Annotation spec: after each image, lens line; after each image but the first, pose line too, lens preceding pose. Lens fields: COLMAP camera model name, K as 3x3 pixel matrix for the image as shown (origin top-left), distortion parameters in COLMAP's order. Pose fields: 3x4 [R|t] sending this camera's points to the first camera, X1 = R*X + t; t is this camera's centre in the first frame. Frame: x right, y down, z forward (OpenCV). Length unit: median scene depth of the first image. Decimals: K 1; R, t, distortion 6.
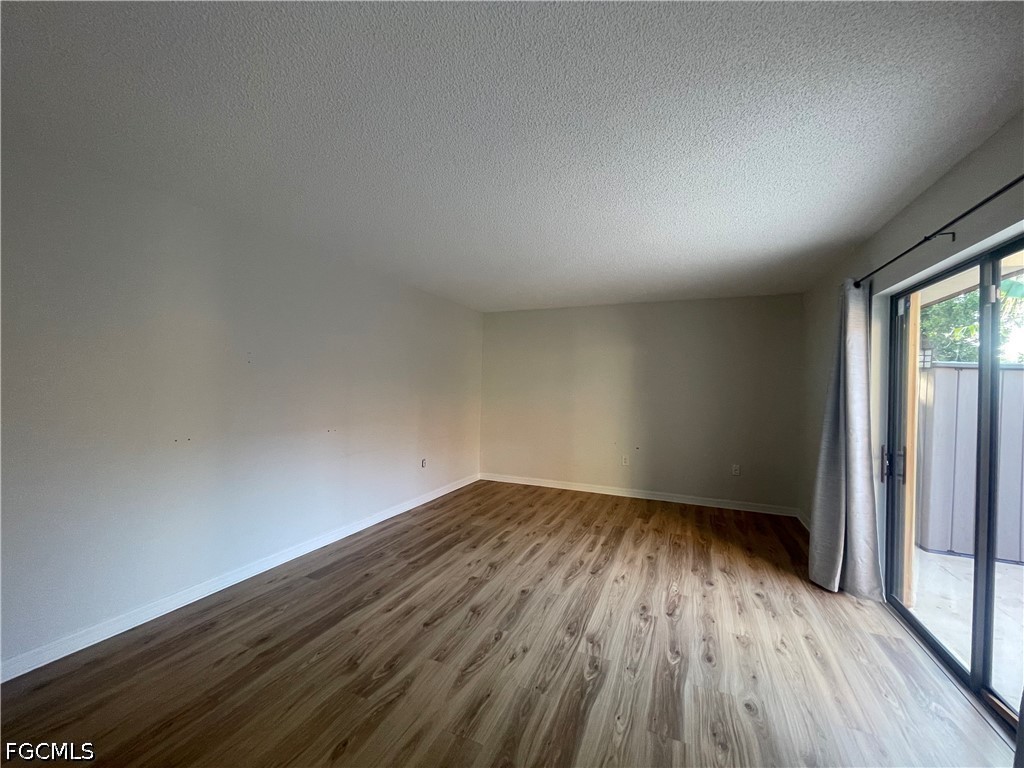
lens RADIAL K [[415.2, 0, 514.8], [0, 415.2, 384.5], [0, 0, 1]] dist [-0.000995, 0.000390]
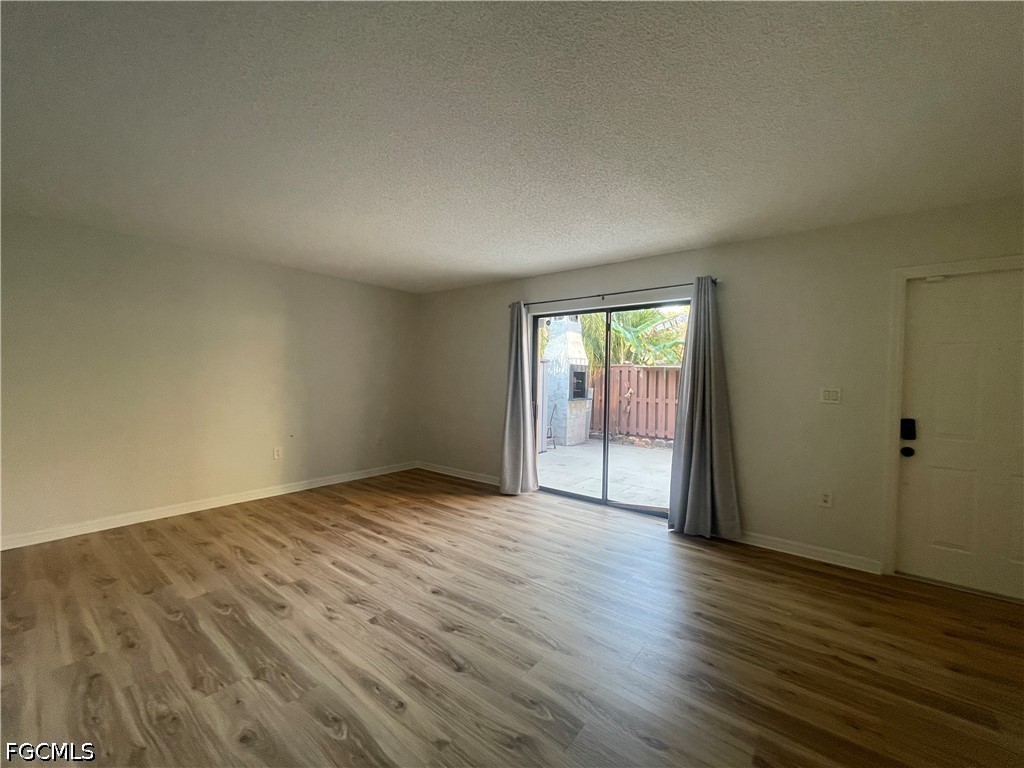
lens RADIAL K [[415.2, 0, 514.8], [0, 415.2, 384.5], [0, 0, 1]] dist [-0.000995, 0.000390]
pose [[0.275574, -0.035212, 0.960635, -0.606989], [-0.010776, 0.999153, 0.039716, 0.008226], [-0.961220, -0.021296, 0.274961, 0.462497]]
